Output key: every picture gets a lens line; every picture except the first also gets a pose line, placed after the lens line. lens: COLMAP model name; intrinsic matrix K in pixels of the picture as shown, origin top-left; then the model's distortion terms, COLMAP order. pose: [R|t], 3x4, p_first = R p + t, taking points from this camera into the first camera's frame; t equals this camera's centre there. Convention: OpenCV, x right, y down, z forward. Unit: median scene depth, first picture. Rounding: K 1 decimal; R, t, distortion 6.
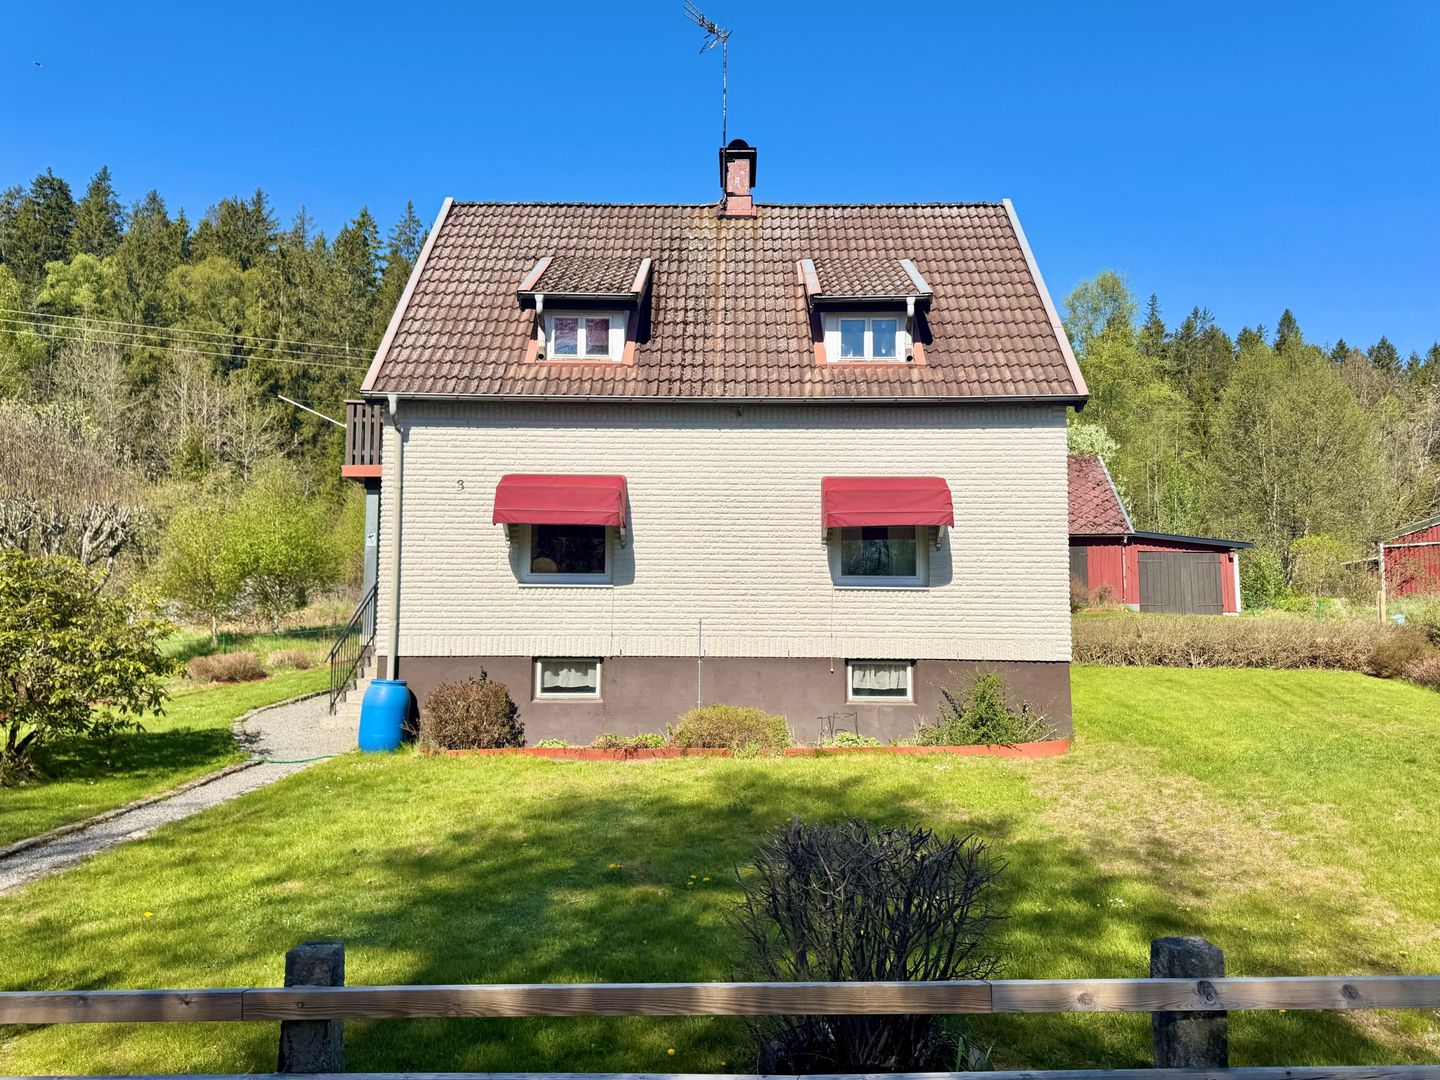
lens RADIAL K [[998.9, 0, 720.0], [0, 998.9, 540.0], [0, 0, 1]] dist [0.079482, -0.000606]
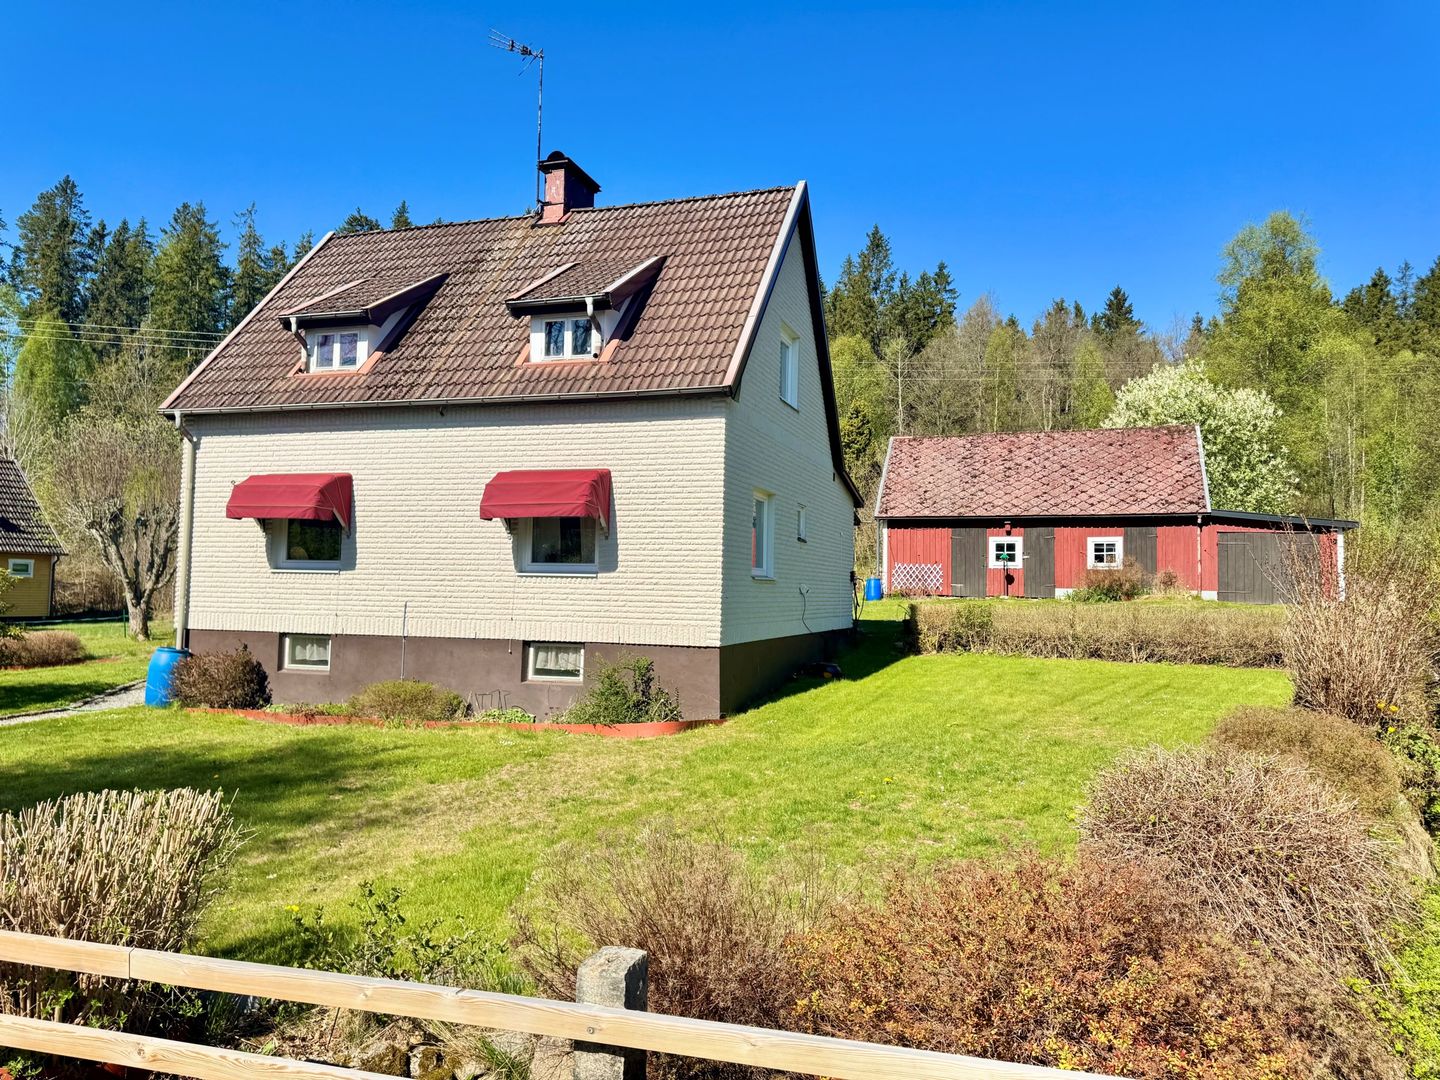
lens RADIAL K [[1025.5, 0, 723.5], [0, 1025.5, 556.5], [0, 0, 1]] dist [0.007050, -0.000800]
pose [[0.965045, 0.001214, -0.262080, 0.610466], [0.005333, 0.999691, 0.024266, 0.003075], [0.262029, -0.024815, 0.964741, -0.001199]]
